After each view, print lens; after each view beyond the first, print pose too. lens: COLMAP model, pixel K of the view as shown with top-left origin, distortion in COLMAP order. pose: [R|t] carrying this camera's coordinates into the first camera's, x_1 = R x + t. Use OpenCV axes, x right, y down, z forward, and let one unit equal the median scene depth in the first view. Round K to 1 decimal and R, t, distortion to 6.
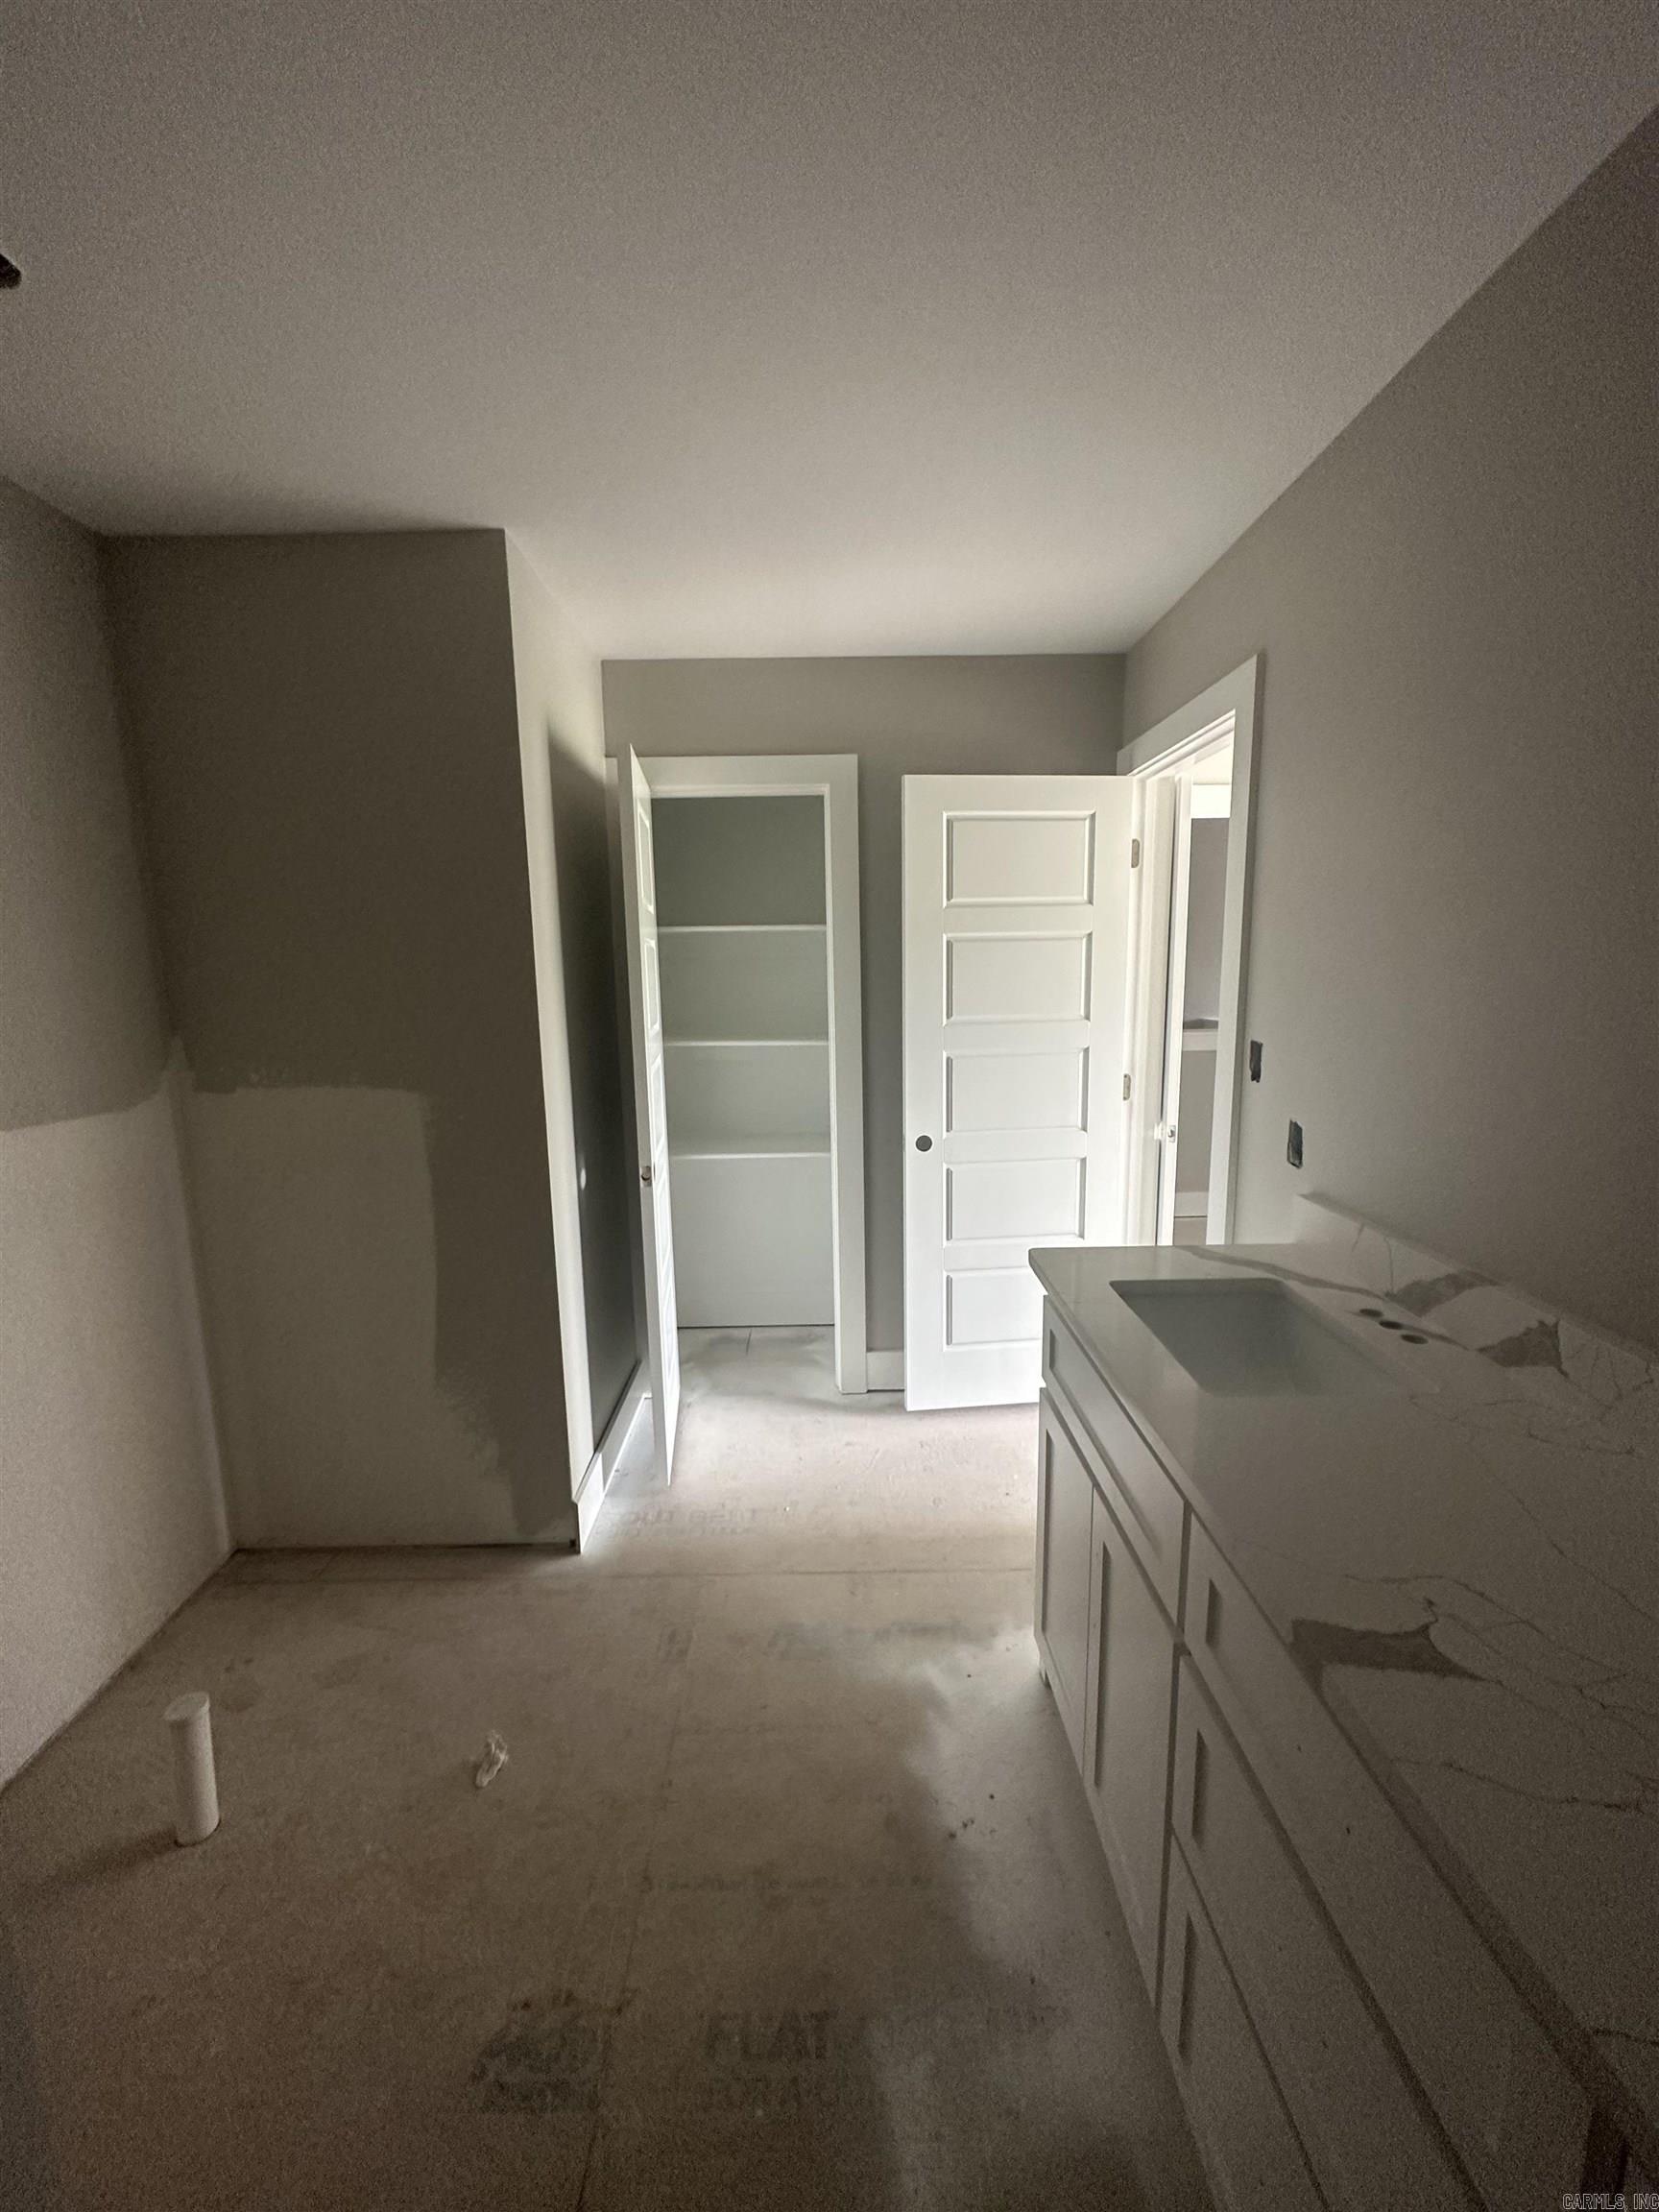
lens RADIAL K [[883.0, 0, 838.9], [0, 883.0, 1110.6], [0, 0, 1]] dist [0.000540, -0.000388]
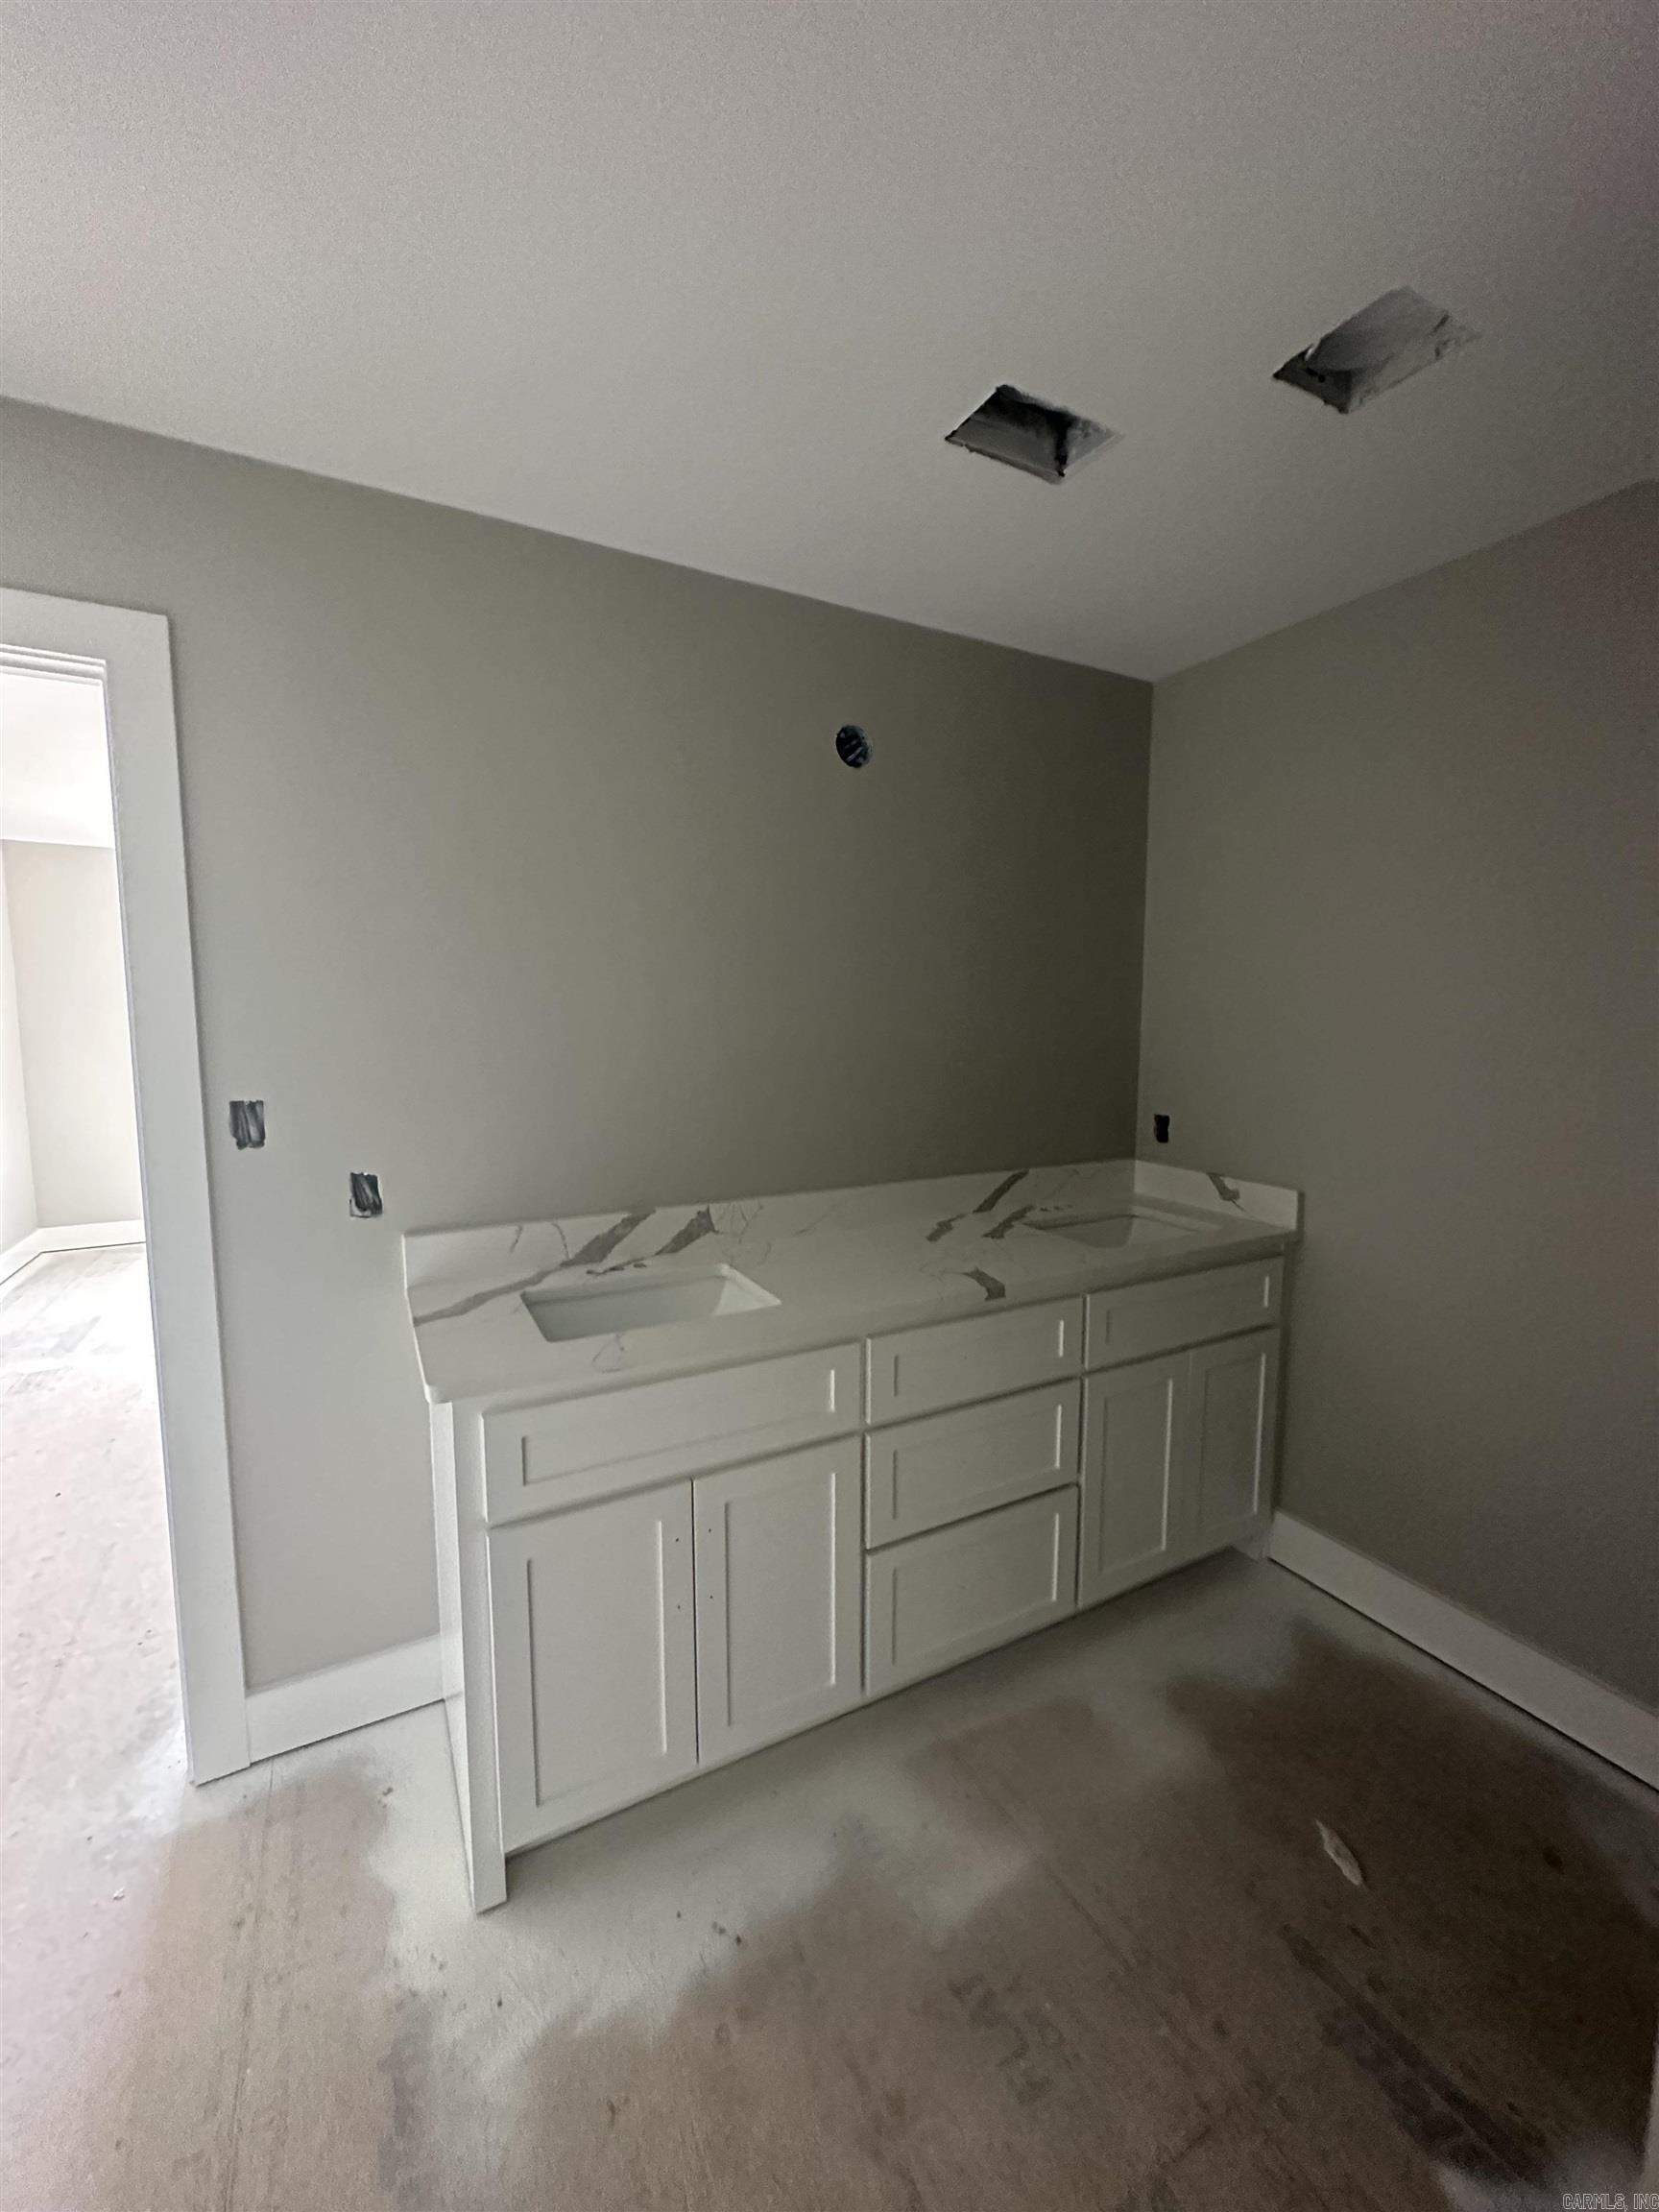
lens RADIAL K [[883.0, 0, 825.1], [0, 883.0, 1097.2], [0, 0, 1]] dist [0.000540, -0.000388]
pose [[-0.459272, -0.072448, 0.885336, -0.727146], [0.142873, 0.977668, 0.154119, -0.186225], [-0.876731, 0.197273, -0.438665, 1.254490]]
